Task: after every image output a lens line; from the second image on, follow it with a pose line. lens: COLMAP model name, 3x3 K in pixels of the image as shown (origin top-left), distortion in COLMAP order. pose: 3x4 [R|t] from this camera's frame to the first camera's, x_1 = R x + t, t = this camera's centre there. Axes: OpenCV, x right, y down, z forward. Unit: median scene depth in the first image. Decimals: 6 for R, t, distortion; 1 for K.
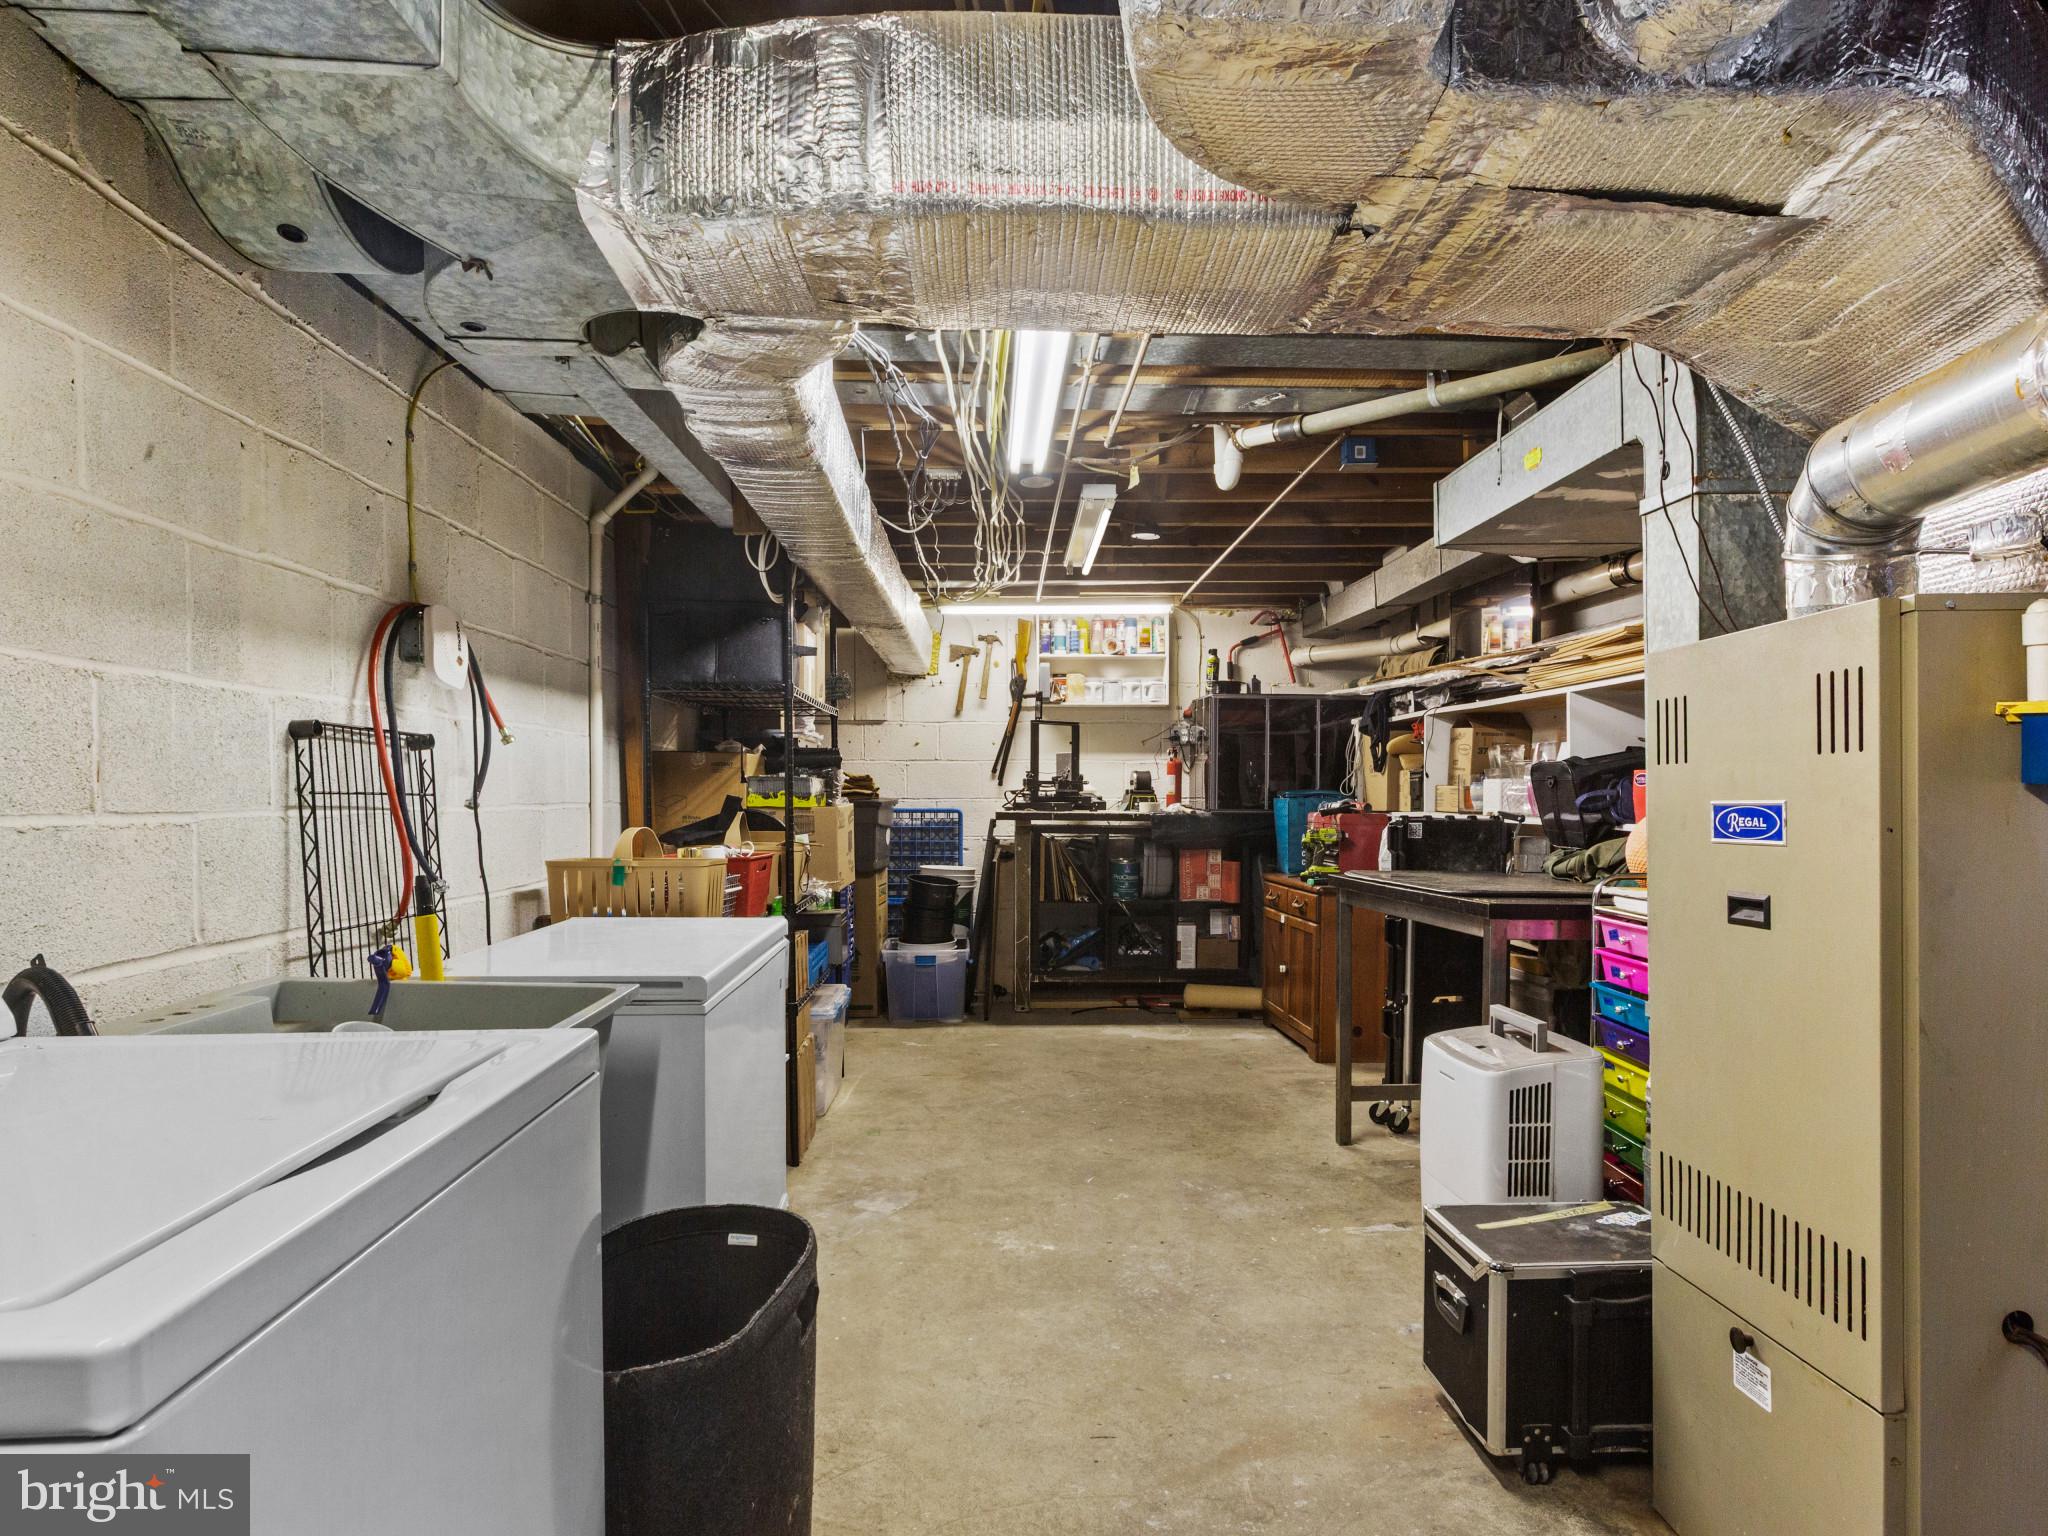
lens RADIAL K [[1231.8, 0, 1022.7], [0, 1231.8, 773.9], [0, 0, 1]] dist [-0.004159, 0.000150]
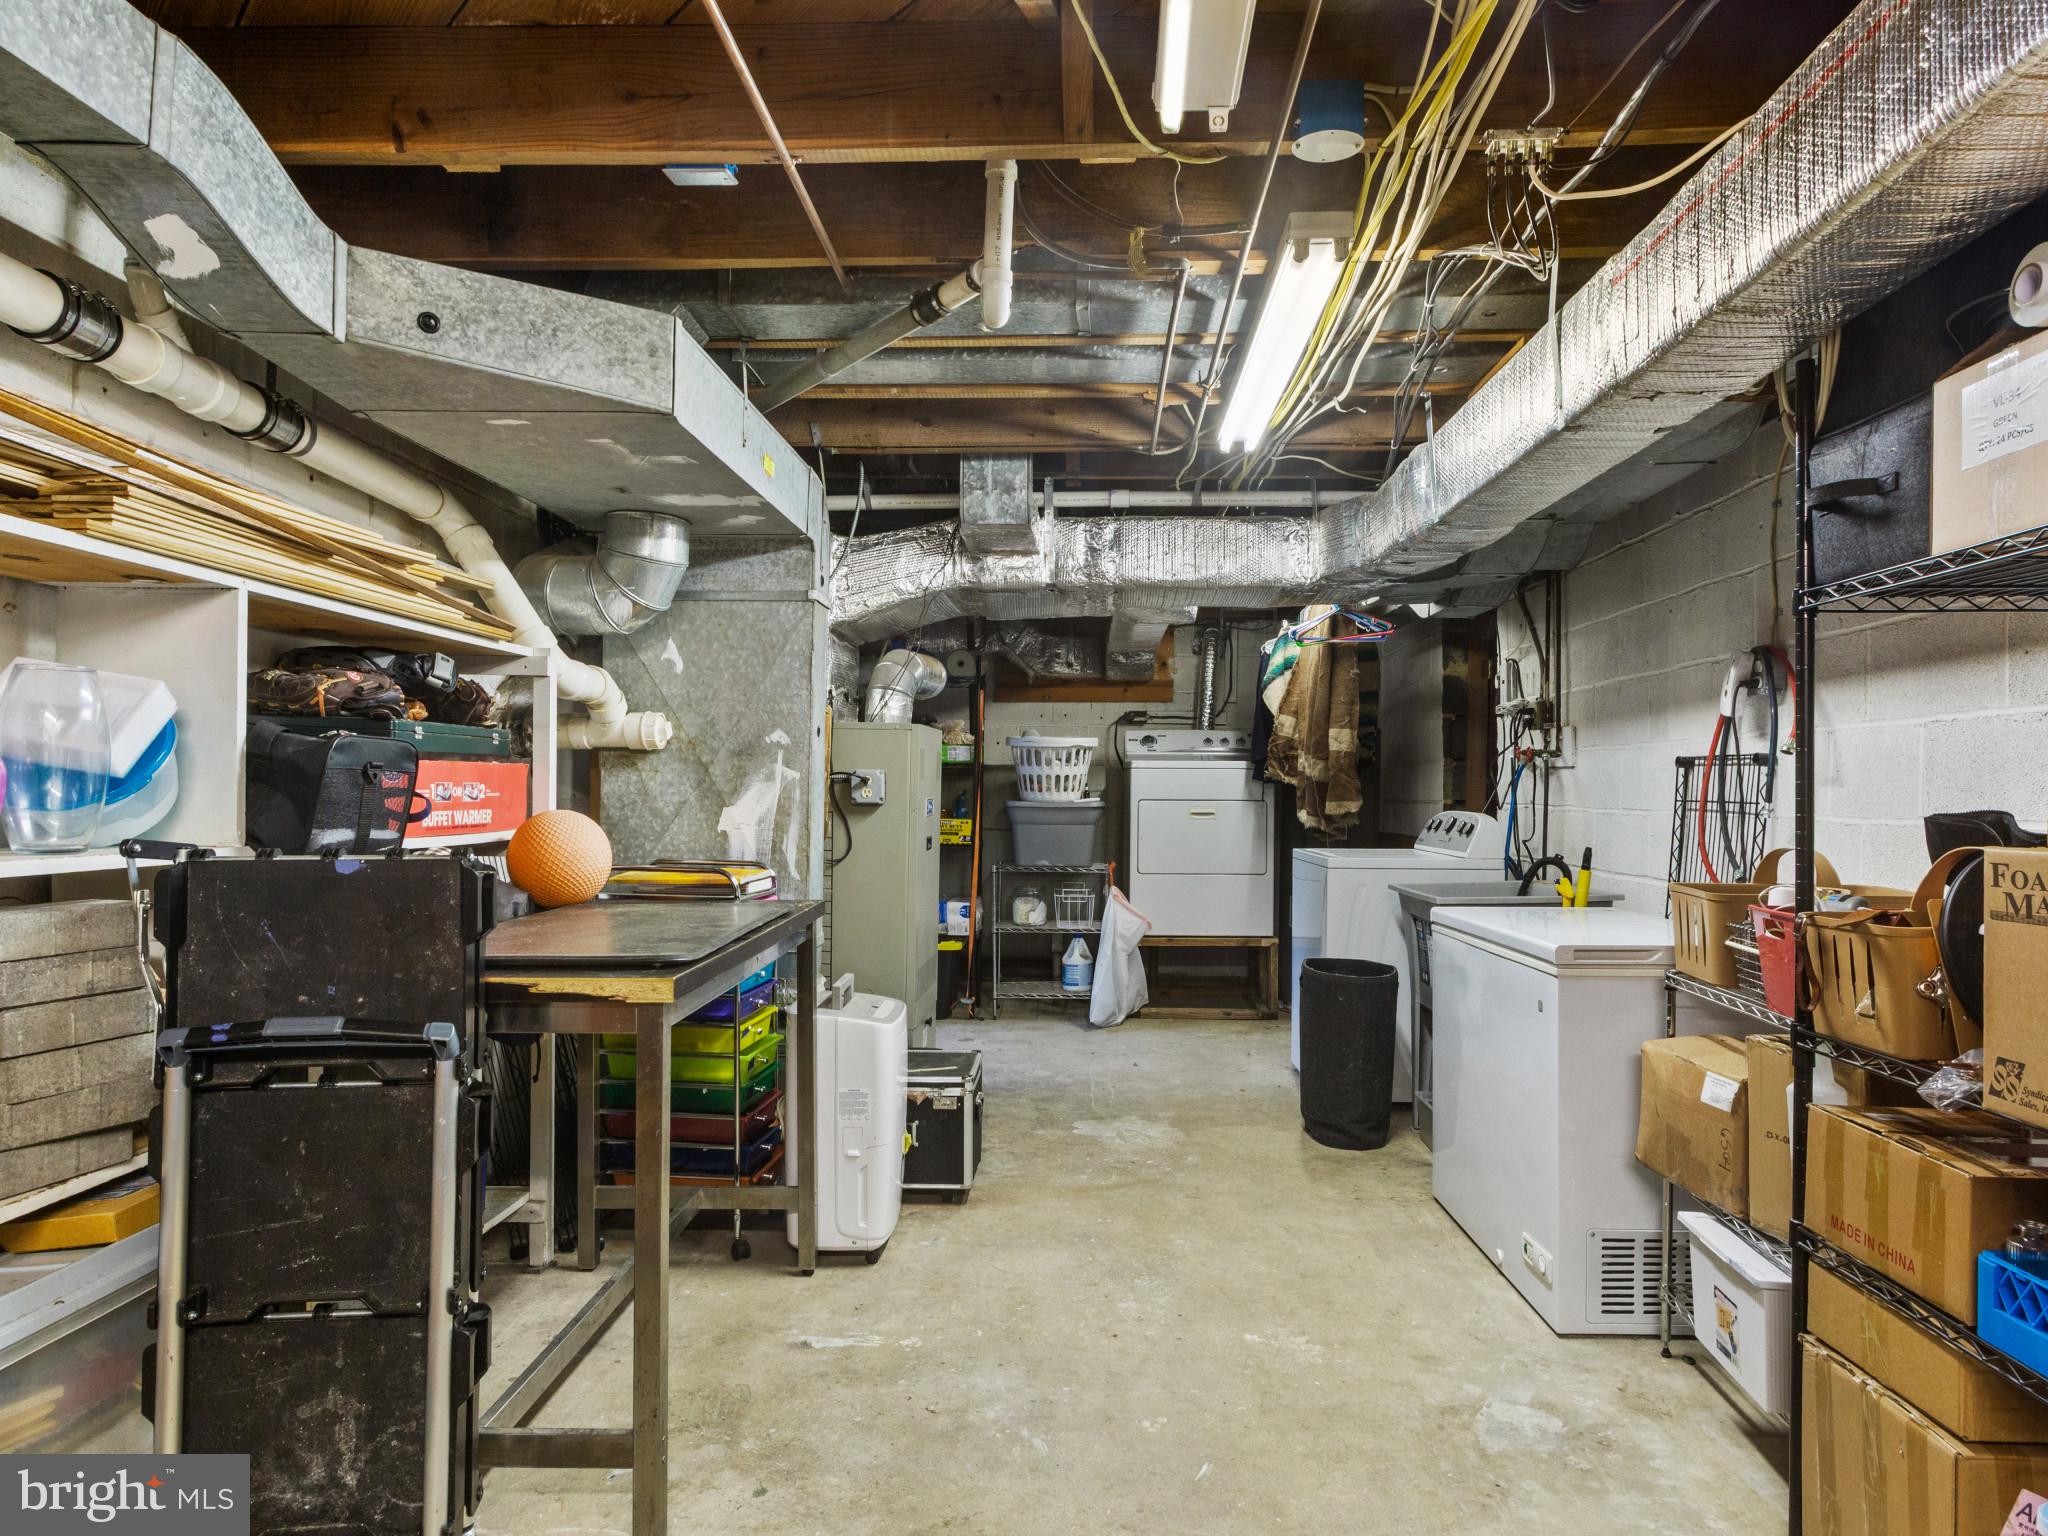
lens RADIAL K [[1231.8, 0, 1034.6], [0, 1231.8, 776.6], [0, 0, 1]] dist [-0.004159, 0.000150]
pose [[-0.997153, -0.004495, 0.075267, 0.099979], [-0.006754, 0.999534, -0.029785, 0.024579], [-0.075098, -0.030209, -0.996718, 1.734874]]
